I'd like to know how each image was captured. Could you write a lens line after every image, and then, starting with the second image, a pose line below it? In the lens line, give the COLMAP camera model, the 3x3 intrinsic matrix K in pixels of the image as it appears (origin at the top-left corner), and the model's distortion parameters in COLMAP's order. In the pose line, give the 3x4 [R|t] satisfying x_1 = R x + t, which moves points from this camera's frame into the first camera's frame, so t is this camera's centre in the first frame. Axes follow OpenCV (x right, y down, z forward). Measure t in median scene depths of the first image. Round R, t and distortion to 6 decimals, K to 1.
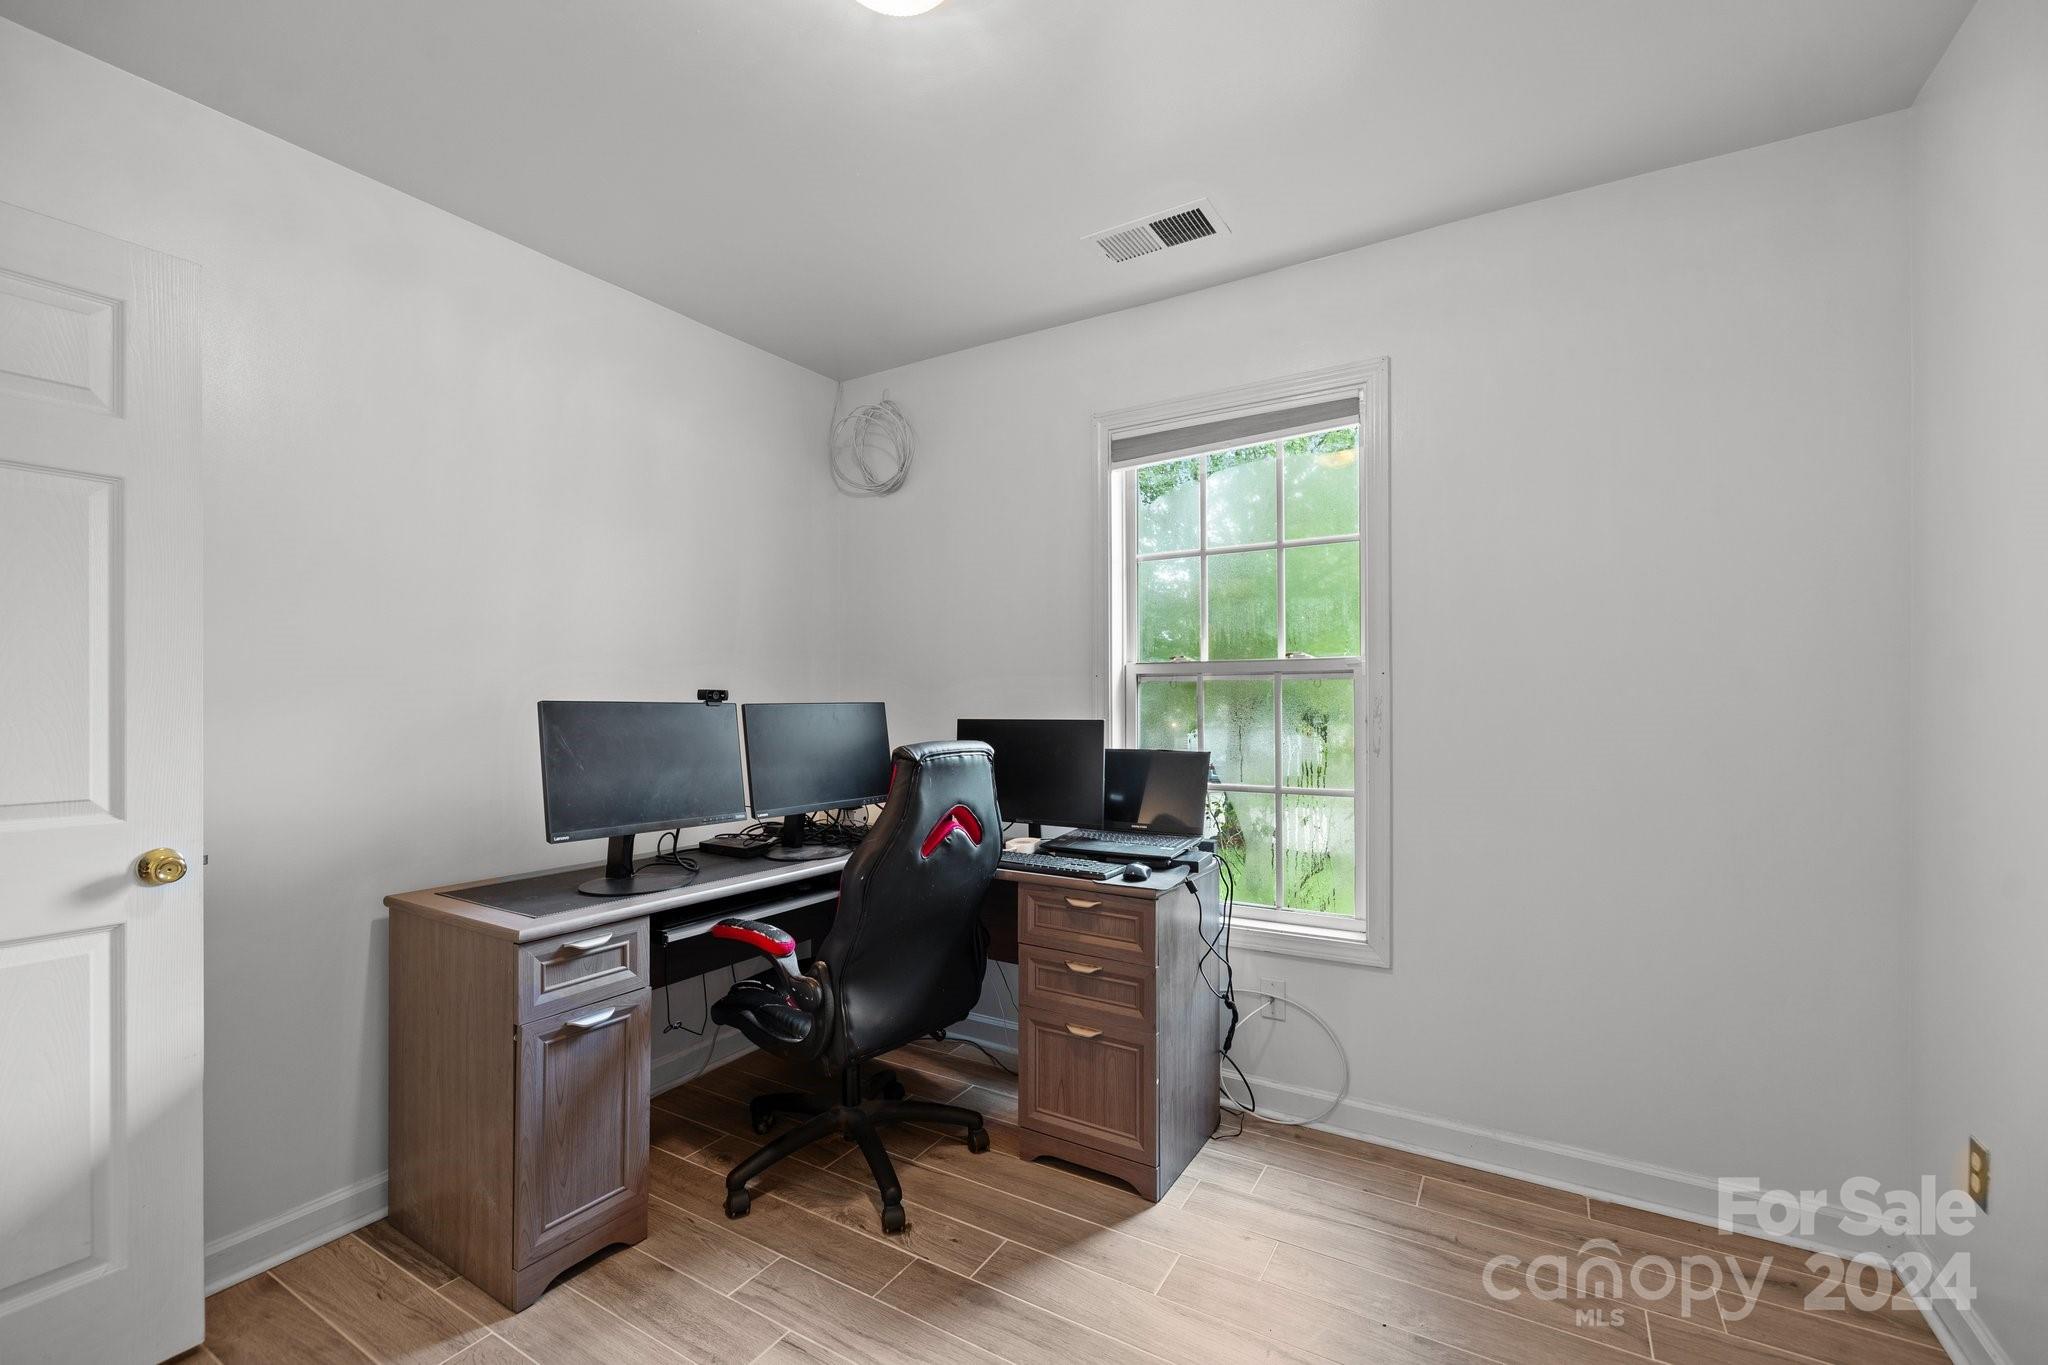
lens RADIAL K [[867.5, 0, 1014.3], [0, 867.5, 711.1], [0, 0, 1]] dist [0.001453, -0.000123]
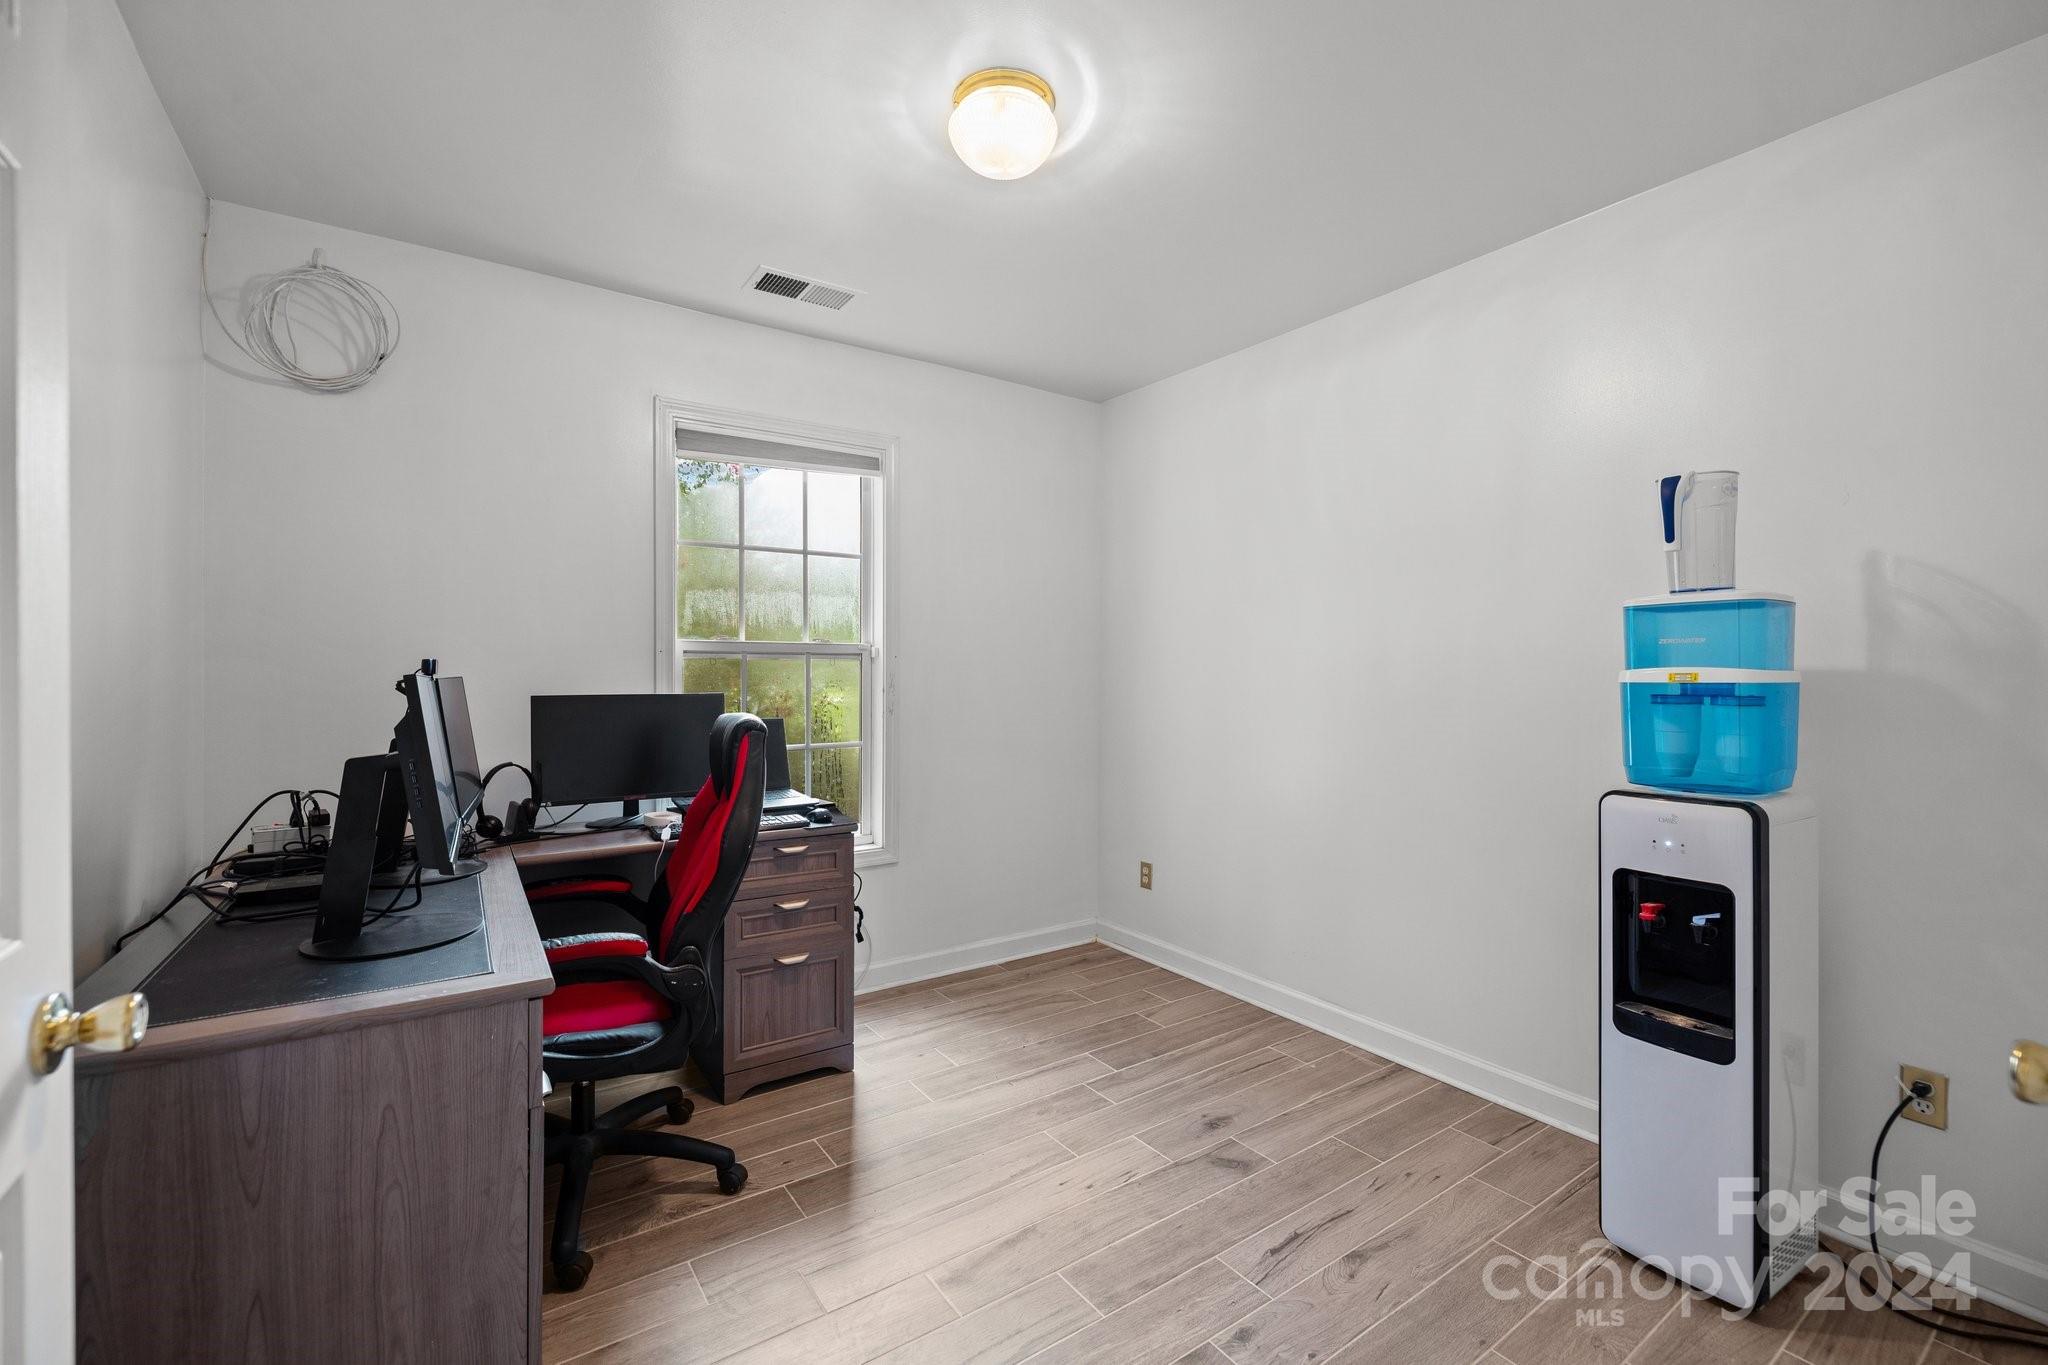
lens RADIAL K [[867.5, 0, 1012.9], [0, 867.5, 677.8], [0, 0, 1]] dist [0.001453, -0.000123]
pose [[0.415637, -0.001349, 0.909530, -0.952819], [0.008944, 0.999957, -0.002604, -0.004375], [-0.909487, 0.009217, 0.415631, 0.268170]]
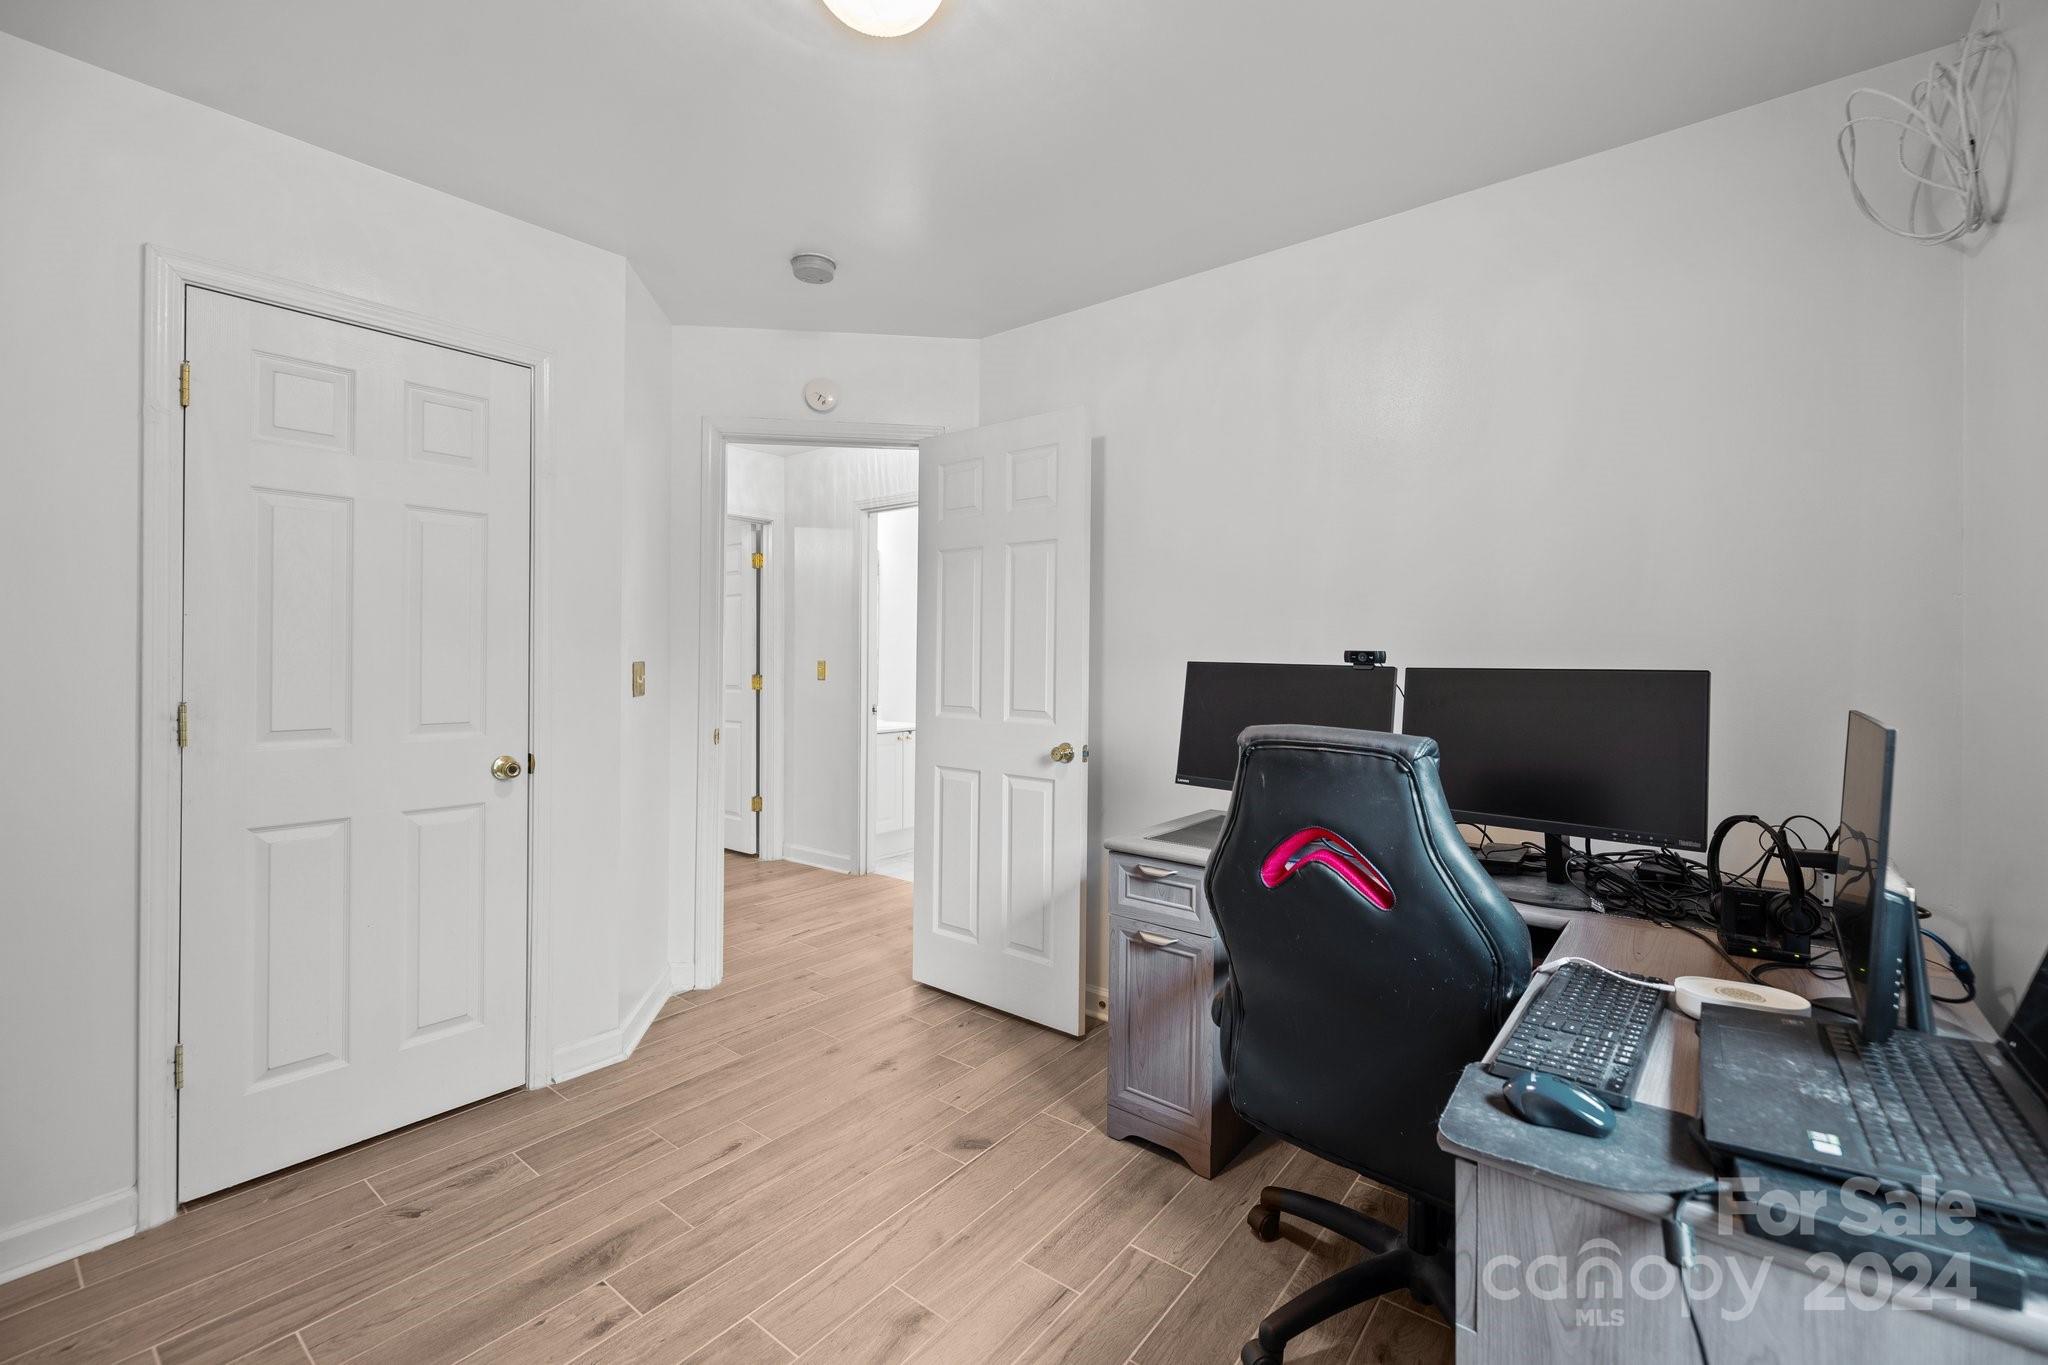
lens RADIAL K [[867.5, 0, 1022.6], [0, 867.5, 664.8], [0, 0, 1]] dist [0.001453, -0.000123]
pose [[-0.121890, 0.010194, -0.992491, 0.624833], [-0.019096, 0.999738, 0.012613, -0.017454], [0.992360, 0.020490, -0.121663, 0.887872]]
